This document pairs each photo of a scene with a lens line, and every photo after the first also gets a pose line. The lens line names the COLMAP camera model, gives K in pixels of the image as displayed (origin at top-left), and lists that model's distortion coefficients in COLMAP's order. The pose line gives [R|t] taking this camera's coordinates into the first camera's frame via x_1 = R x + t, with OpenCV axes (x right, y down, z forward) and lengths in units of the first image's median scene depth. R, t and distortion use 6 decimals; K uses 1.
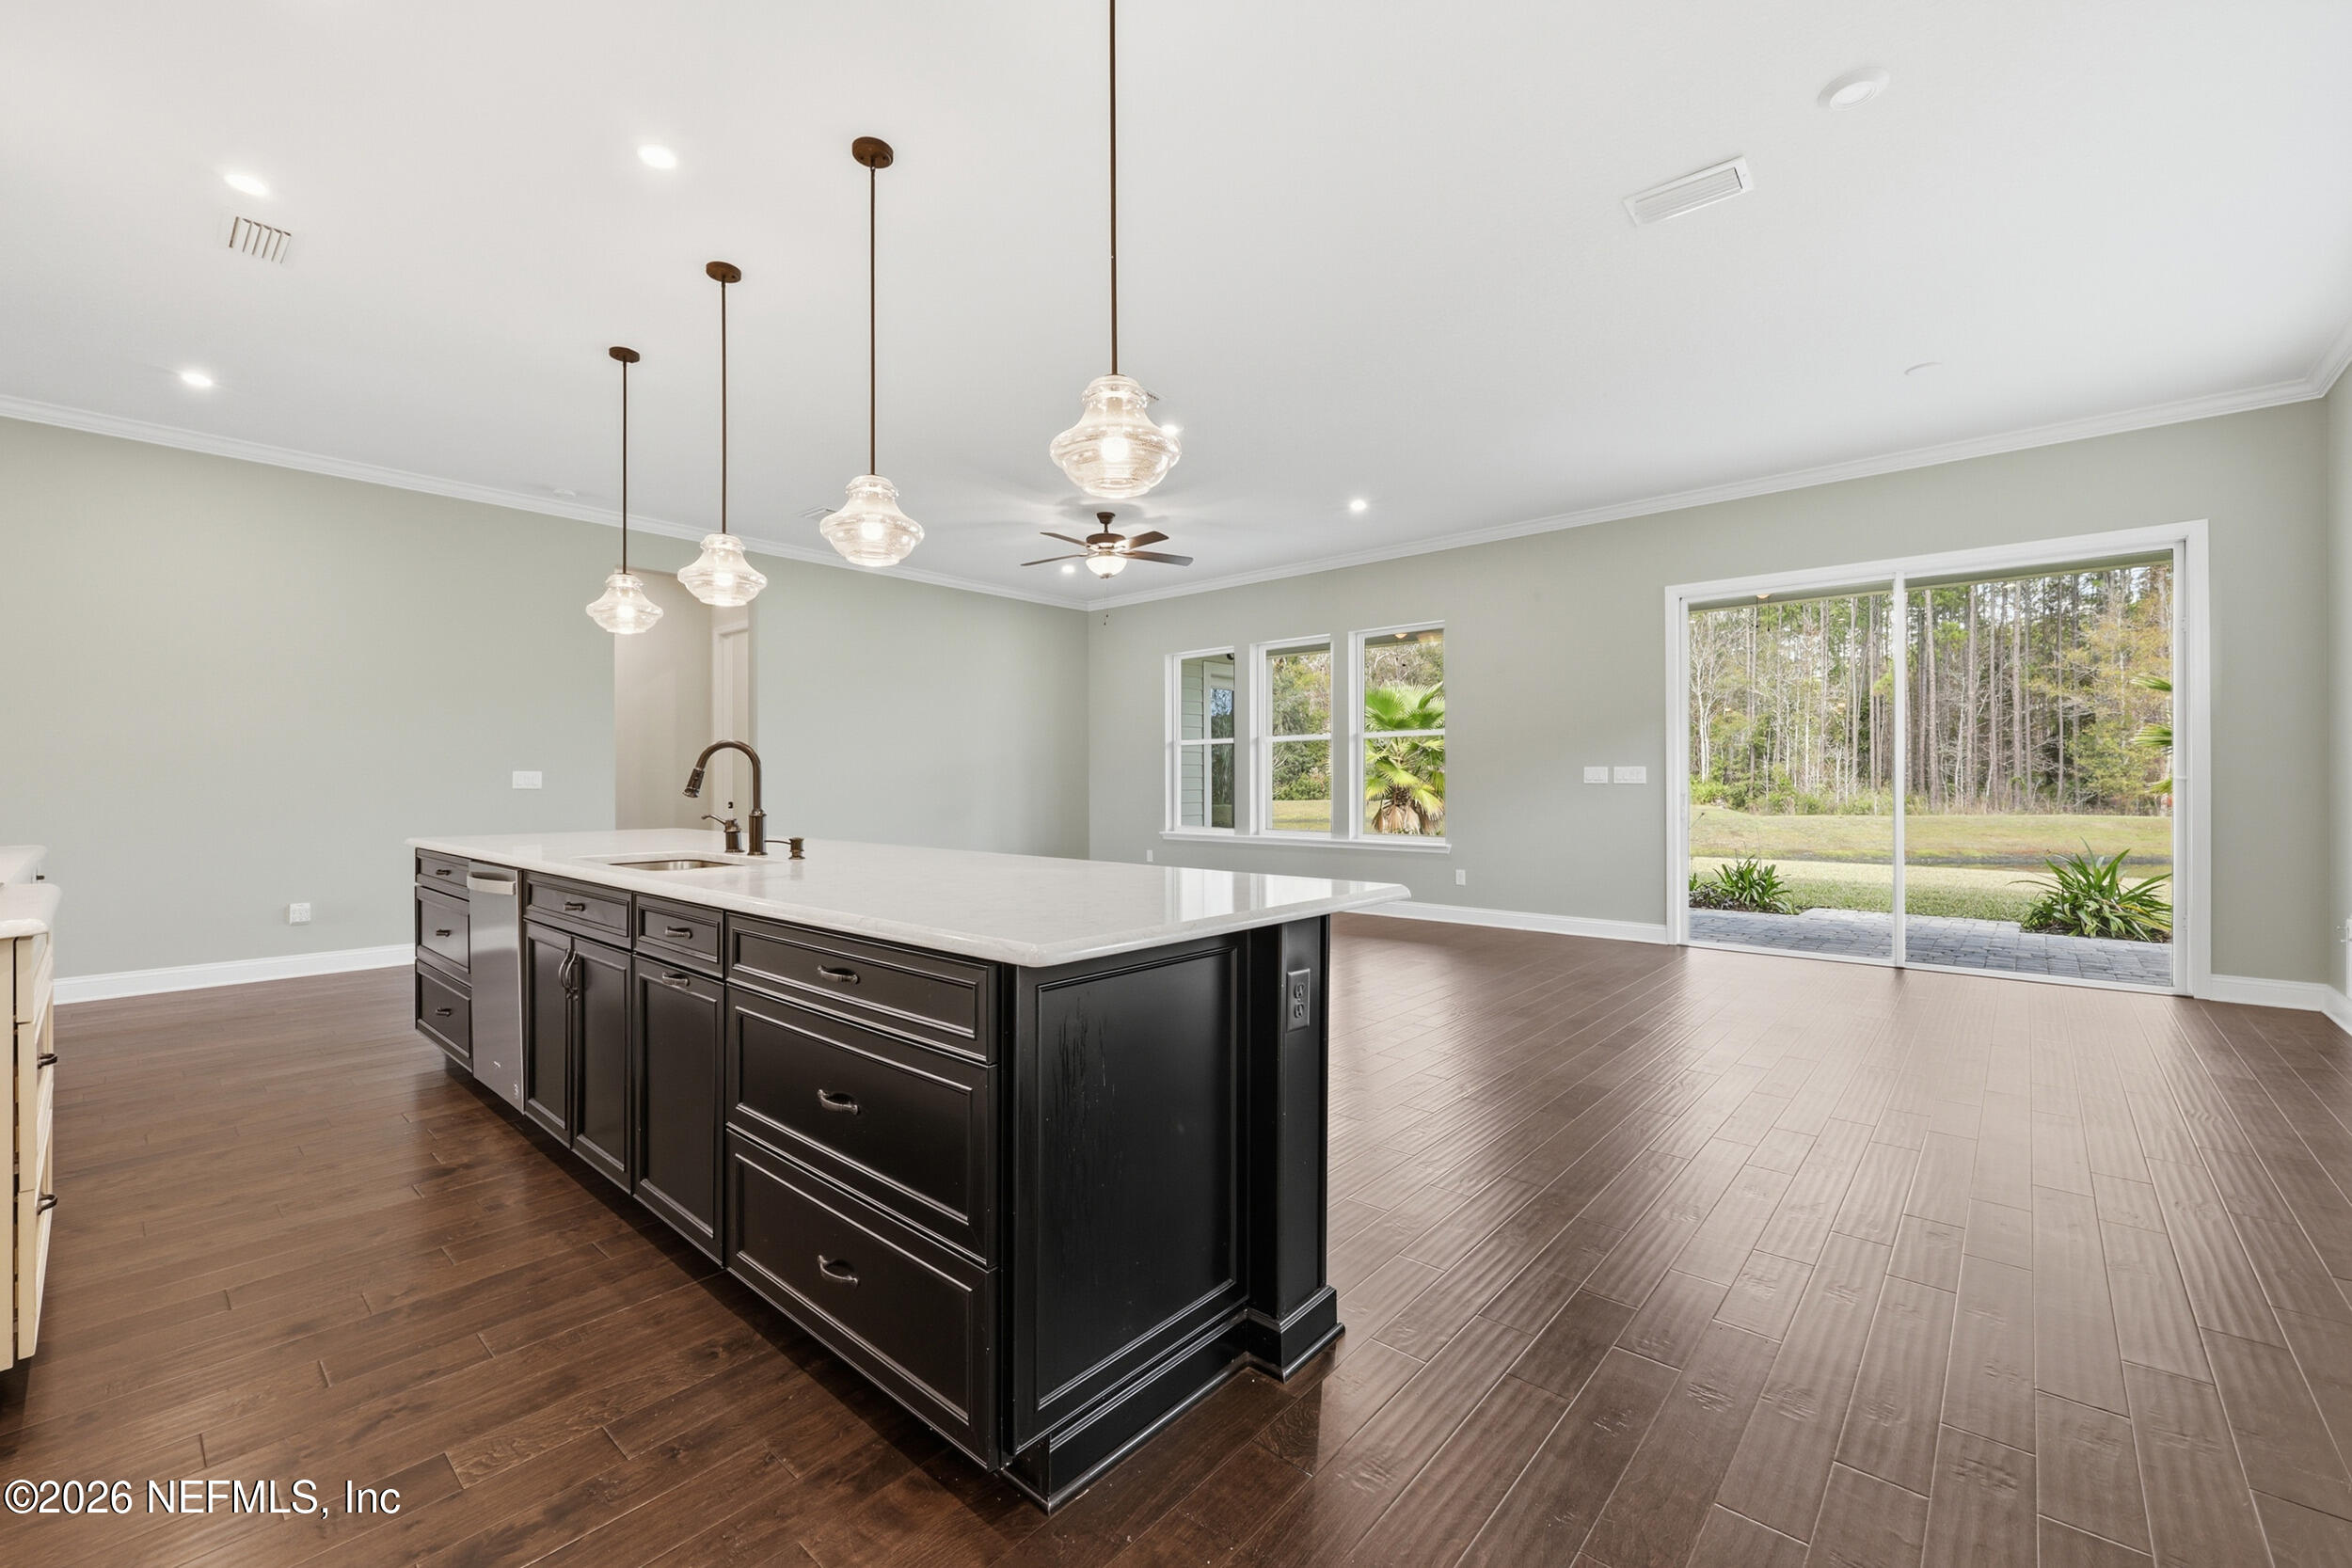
lens RADIAL K [[960.2, 0, 1180.2], [0, 960.2, 780.0], [0, 0, 1]] dist [-0.000708, -0.000088]
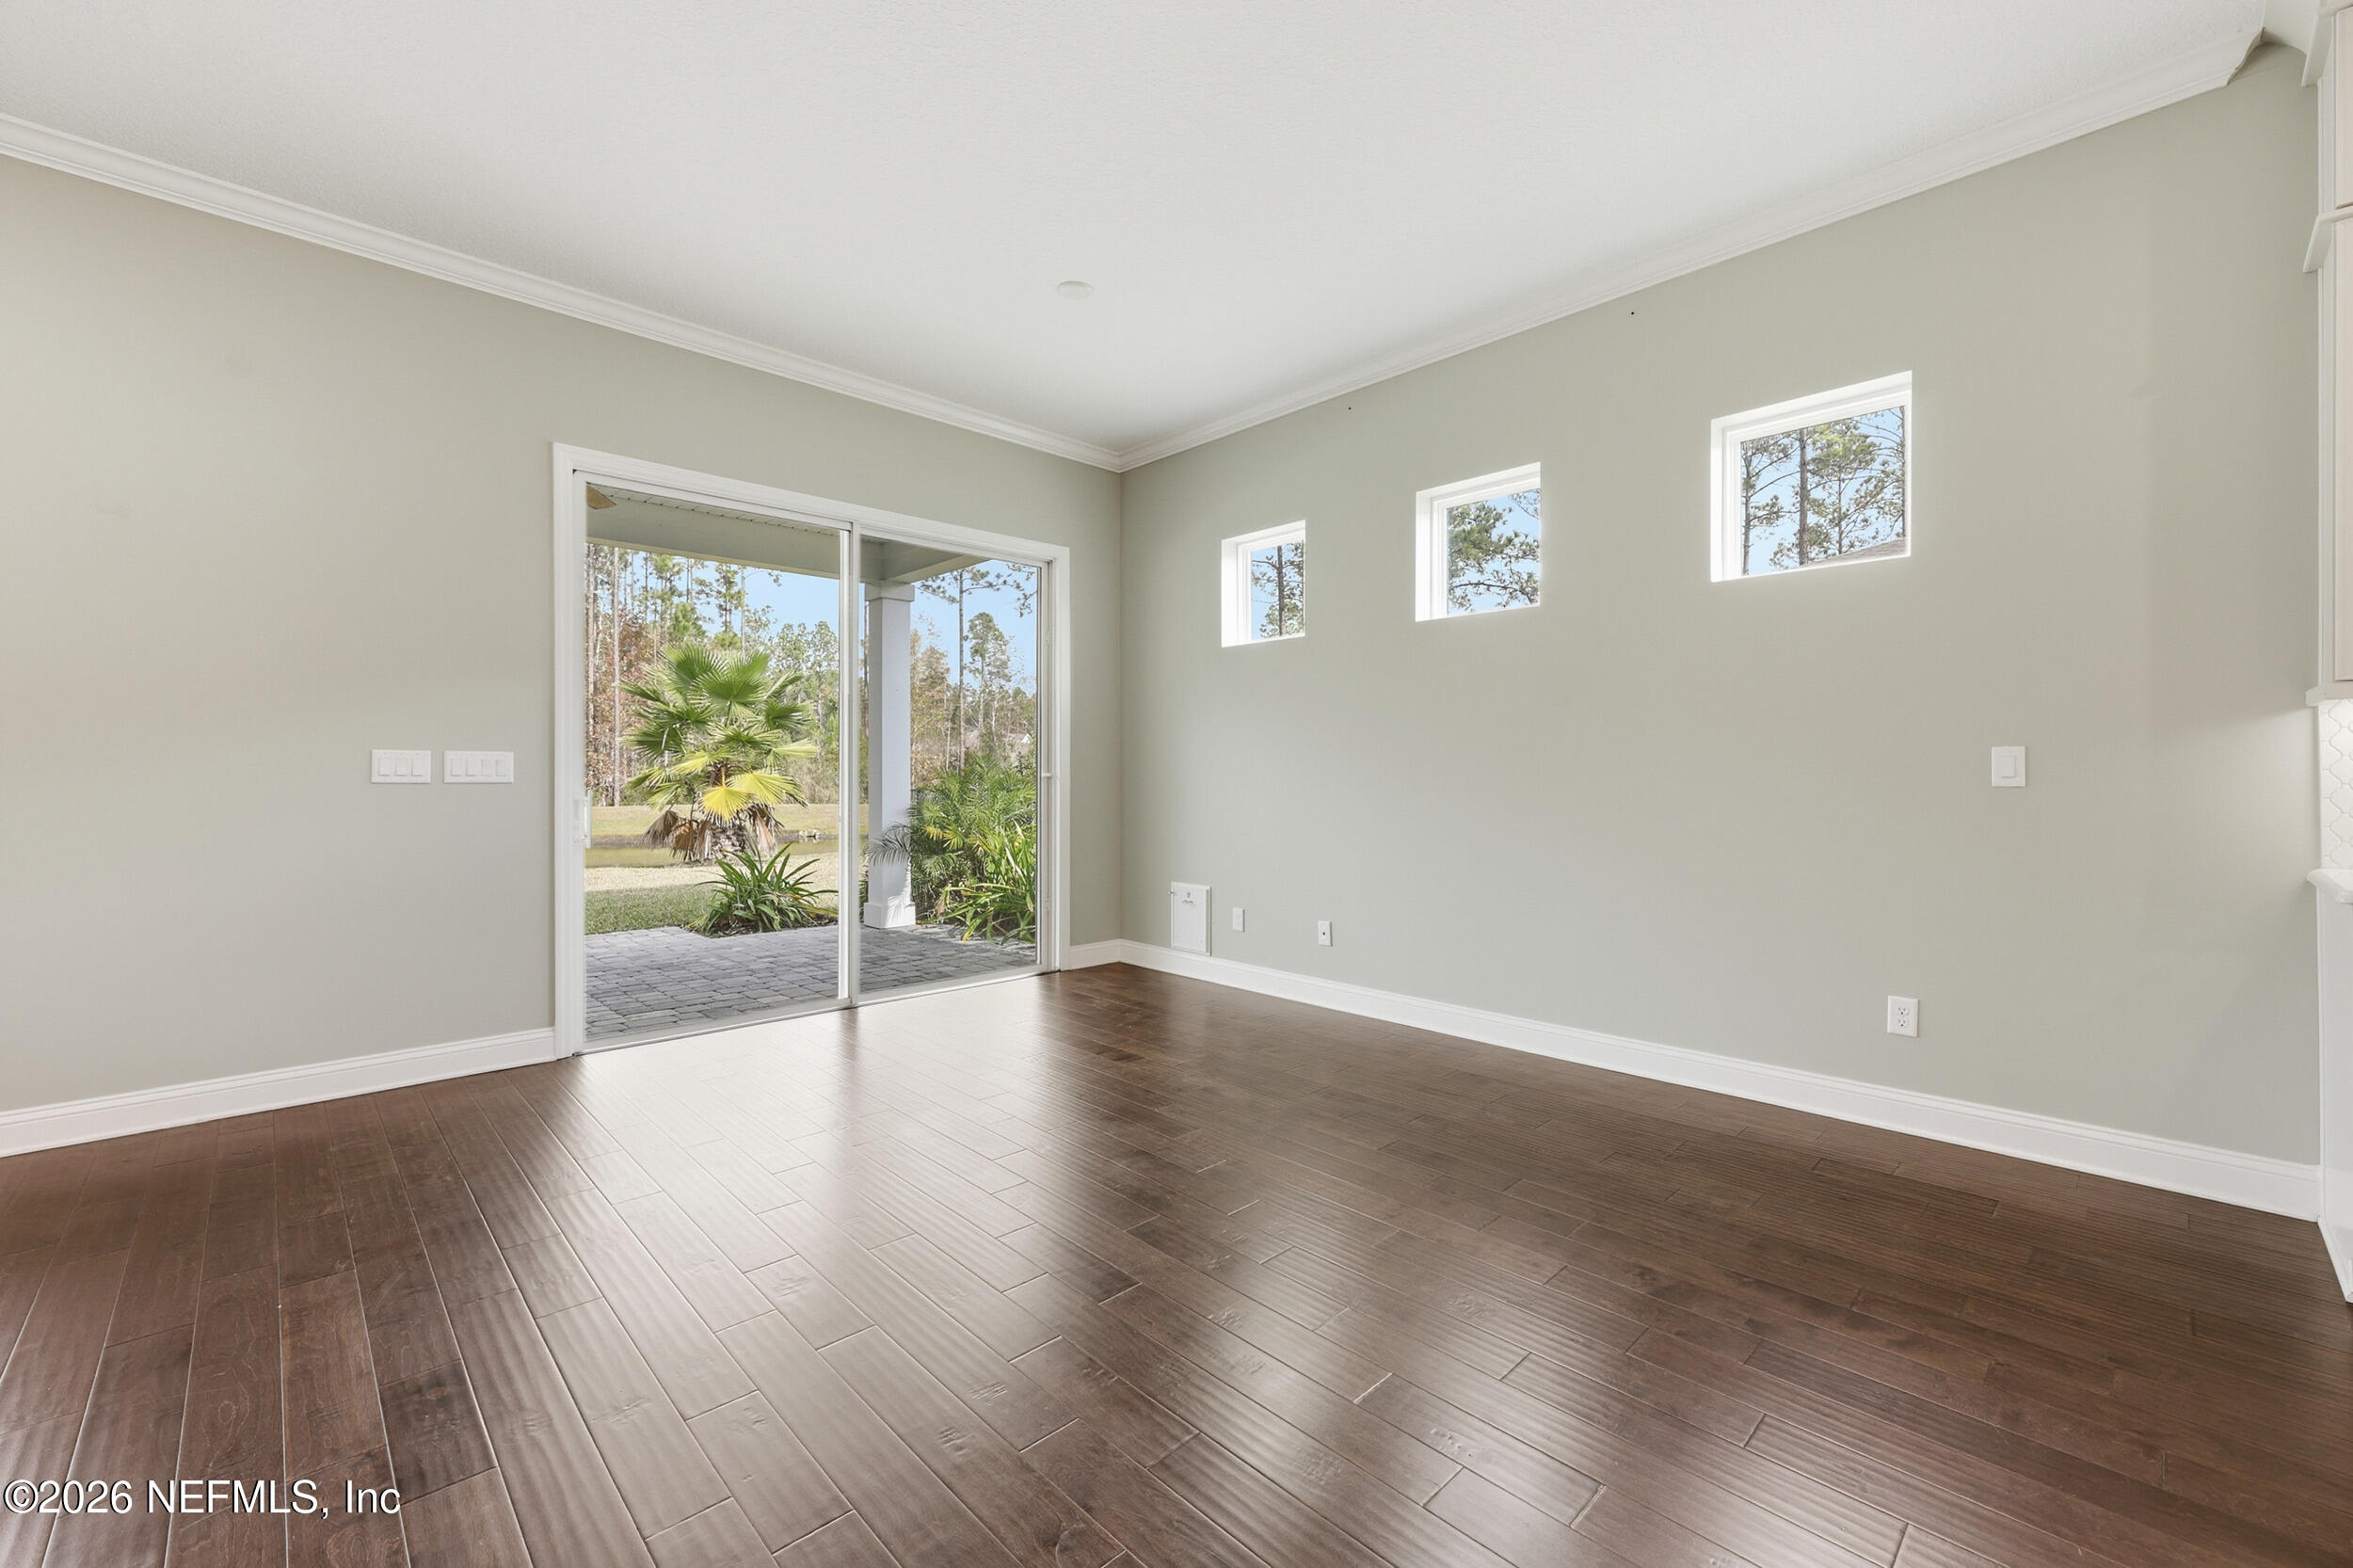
lens RADIAL K [[960.7, 0, 1177.8], [0, 960.7, 769.4], [0, 0, 1]] dist [-0.000708, -0.000088]
pose [[0.080192, 0.008255, 0.996745, -0.040688], [-0.002723, 0.999964, -0.008063, 0.000069], [-0.996776, -0.002068, 0.080212, 0.579852]]
